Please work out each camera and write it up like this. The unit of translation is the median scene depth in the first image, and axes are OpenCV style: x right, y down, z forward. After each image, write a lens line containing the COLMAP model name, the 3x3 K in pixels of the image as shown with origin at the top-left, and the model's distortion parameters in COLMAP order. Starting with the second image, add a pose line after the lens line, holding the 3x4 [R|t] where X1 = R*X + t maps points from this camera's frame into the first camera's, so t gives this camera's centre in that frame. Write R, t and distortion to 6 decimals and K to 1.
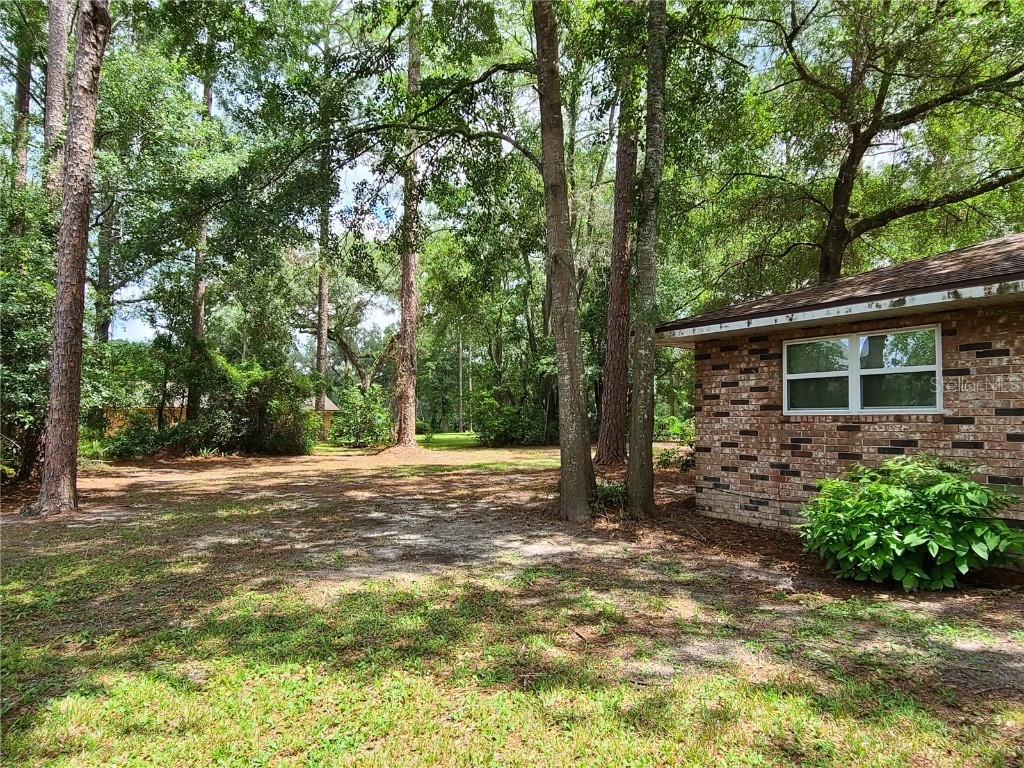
lens RADIAL K [[660.2, 0, 504.4], [0, 660.2, 393.5], [0, 0, 1]] dist [-0.000568, -0.003441]
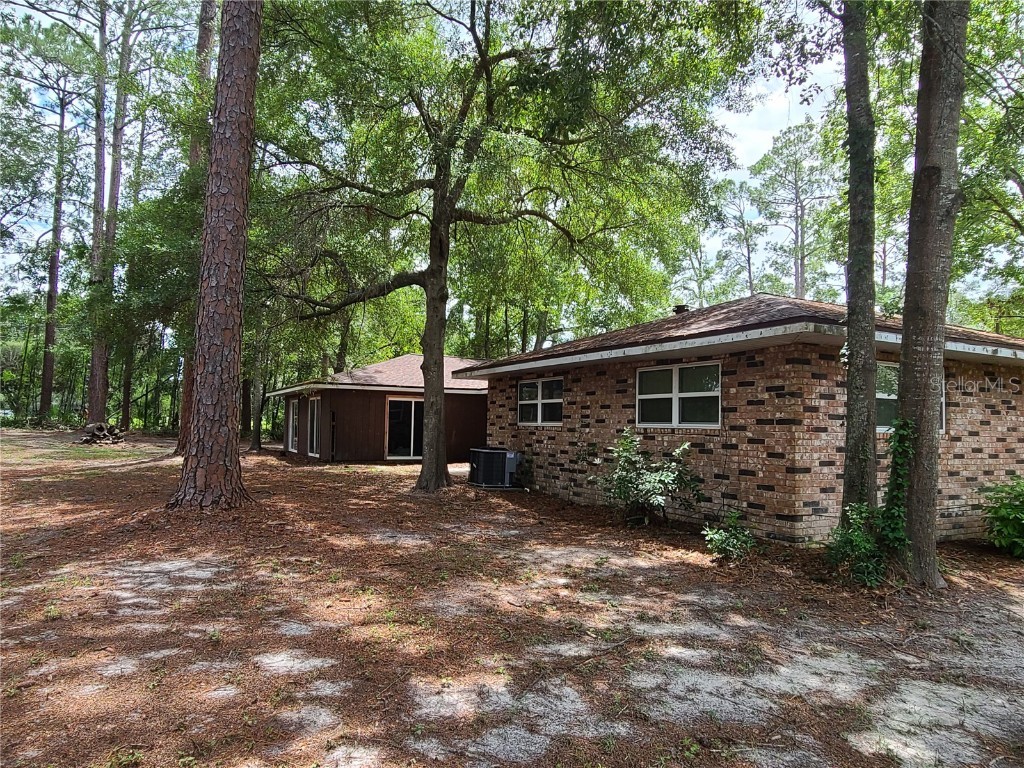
lens RADIAL K [[660.2, 0, 504.4], [0, 660.2, 393.5], [0, 0, 1]] dist [-0.000568, -0.003441]
pose [[0.111334, 0.053282, 0.992354, -0.732357], [-0.061869, 0.996996, -0.046590, 0.061855], [-0.991855, -0.056209, 0.114296, 1.605710]]
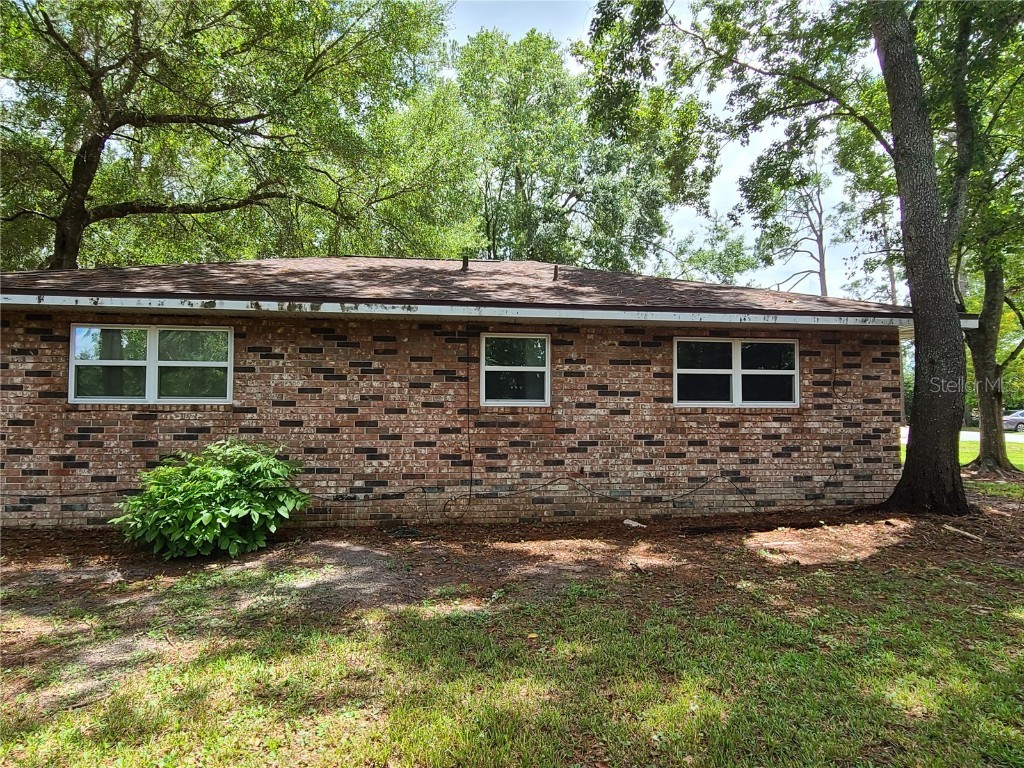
lens RADIAL K [[660.2, 0, 504.4], [0, 660.2, 393.5], [0, 0, 1]] dist [-0.000568, -0.003441]
pose [[0.427100, 0.026737, 0.903809, -0.171377], [-0.042141, 0.999065, -0.009641, 0.002580], [-0.903222, -0.033970, 0.427827, 0.057435]]
